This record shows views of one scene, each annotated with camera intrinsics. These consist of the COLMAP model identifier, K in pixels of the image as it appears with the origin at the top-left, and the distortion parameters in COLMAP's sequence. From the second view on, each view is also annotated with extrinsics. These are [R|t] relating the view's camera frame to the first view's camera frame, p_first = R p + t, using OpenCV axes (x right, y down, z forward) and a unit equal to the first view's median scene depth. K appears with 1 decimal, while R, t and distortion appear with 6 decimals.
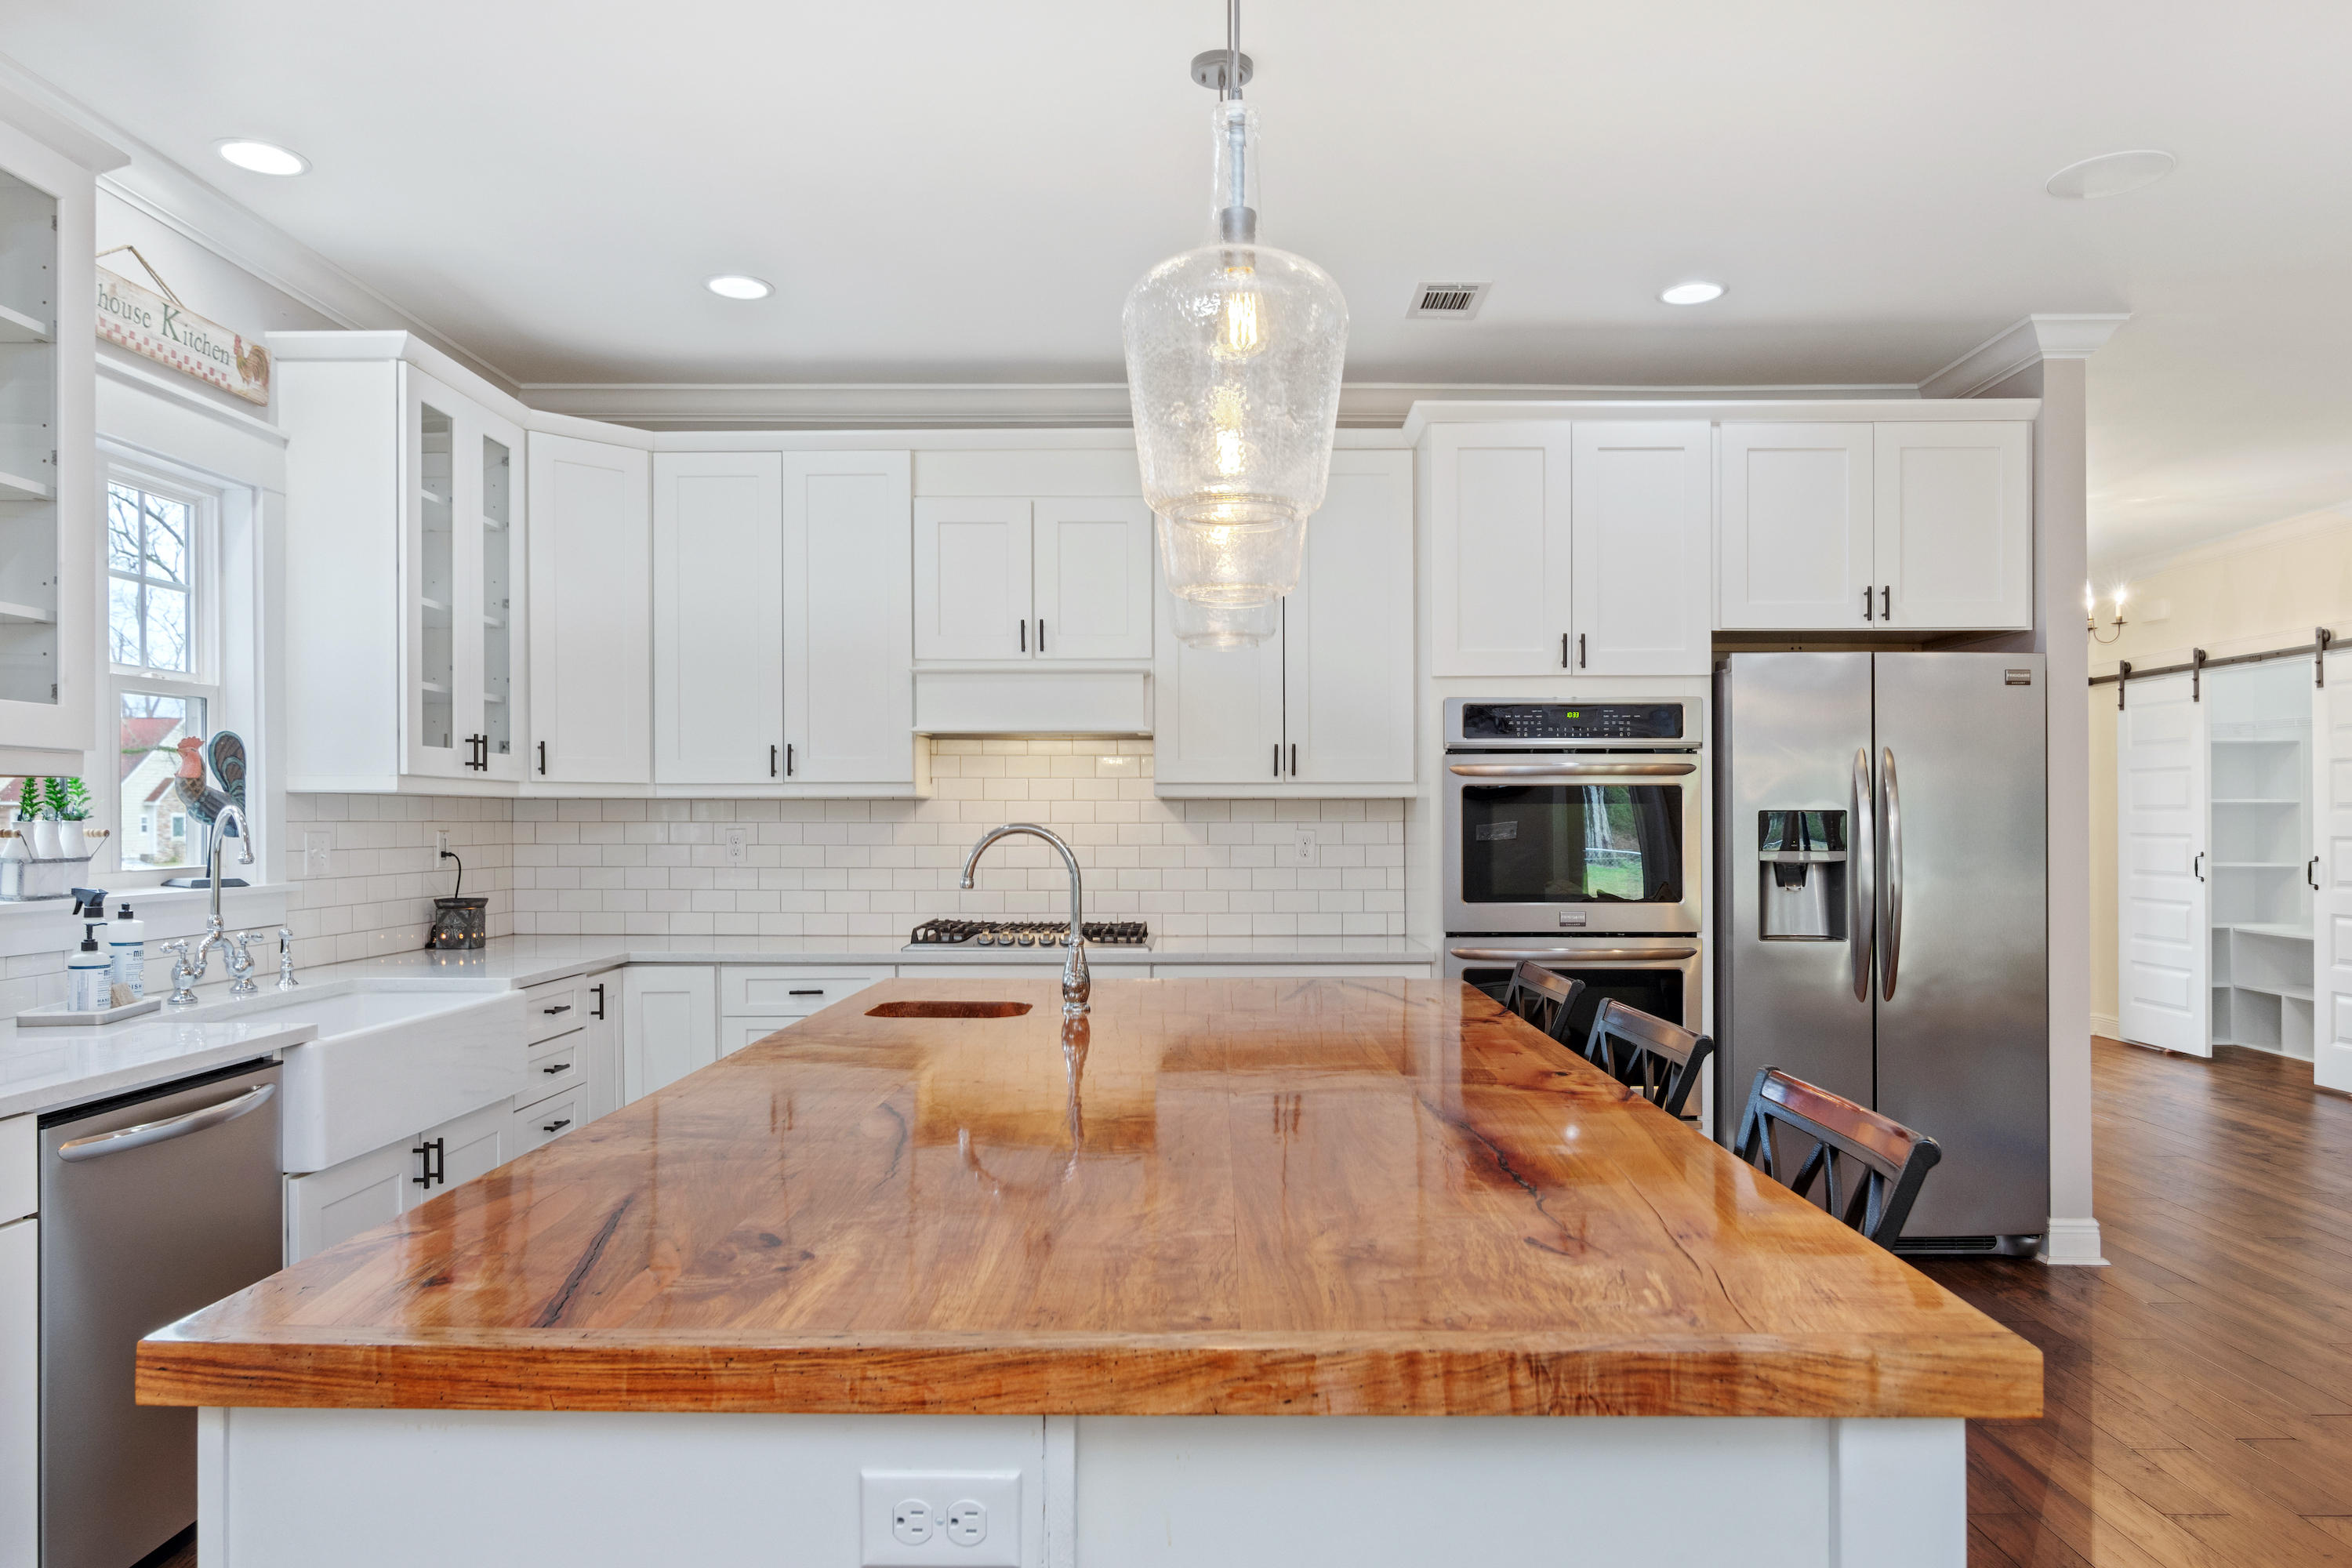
lens RADIAL K [[1515.9, 0, 1184.9], [0, 1515.9, 807.3], [0, 0, 1]] dist [0.024610, 0.000403]
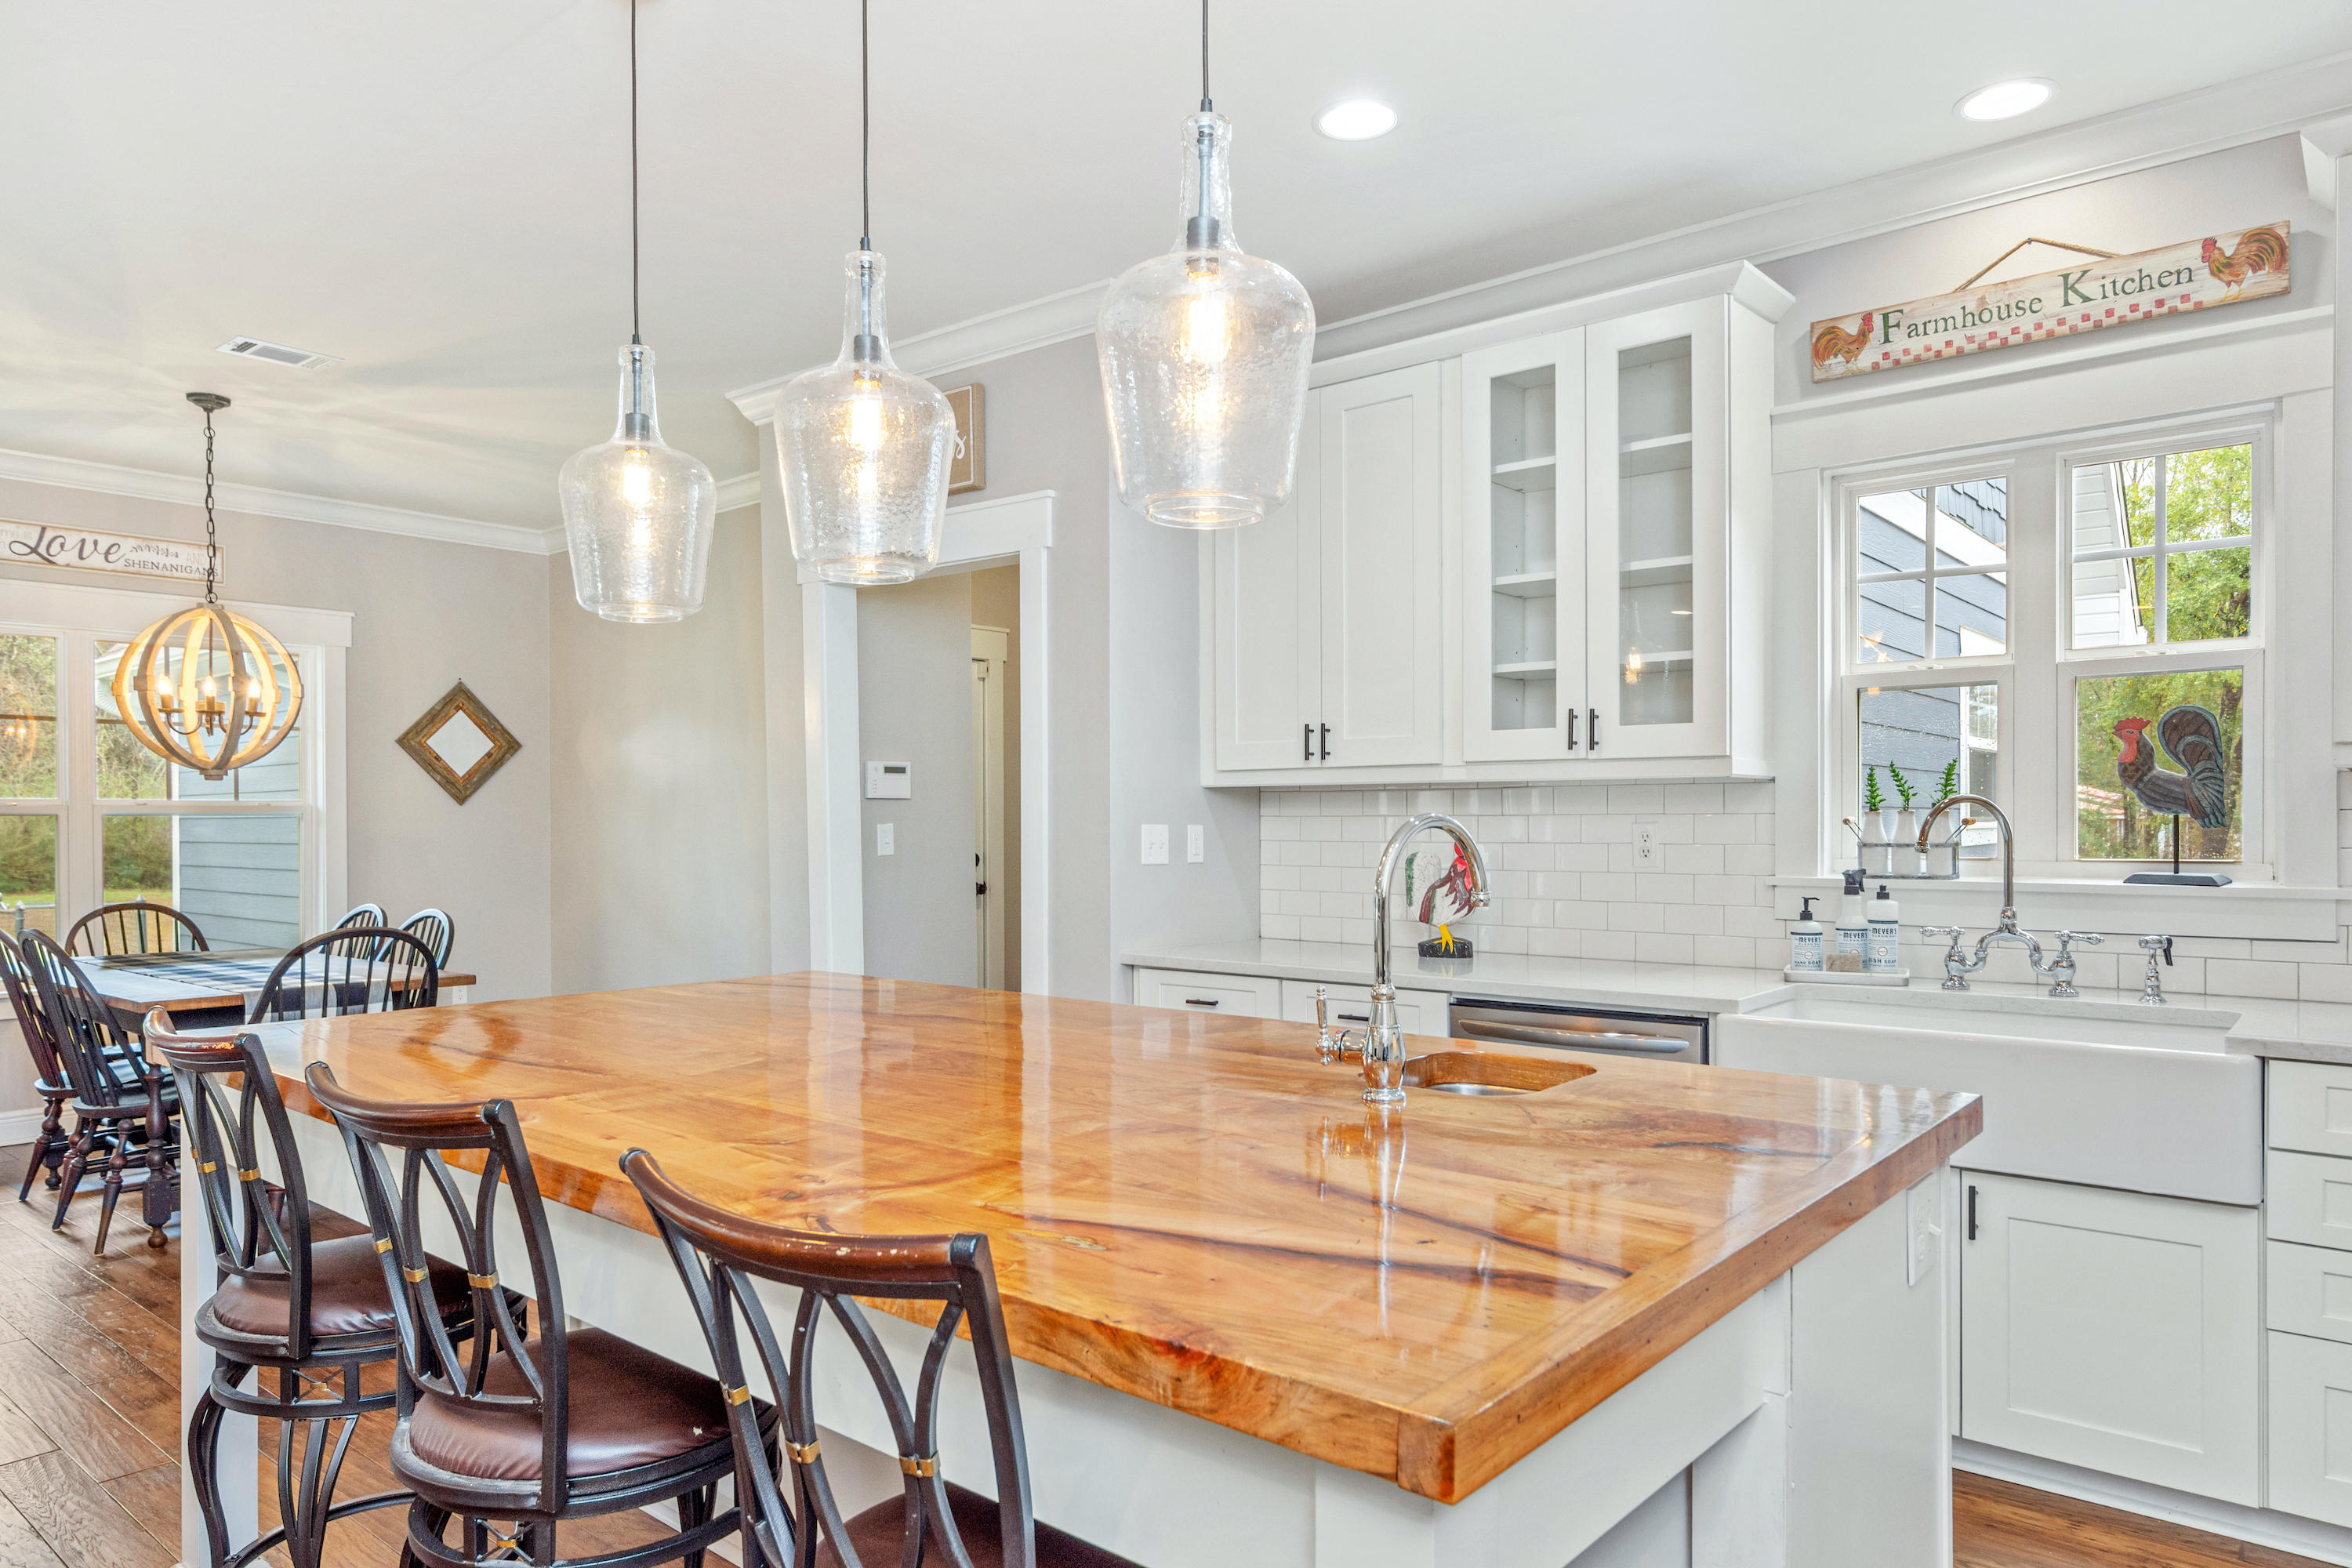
lens RADIAL K [[1473.6, 0, 1187.8], [0, 1473.6, 825.1], [0, 0, 1]] dist [0.001935, 0.001877]
pose [[-0.616483, 0.004220, -0.787357, 0.402919], [0.009466, 0.999953, -0.002052, 0.015230], [0.787311, -0.008718, -0.616494, 1.122608]]
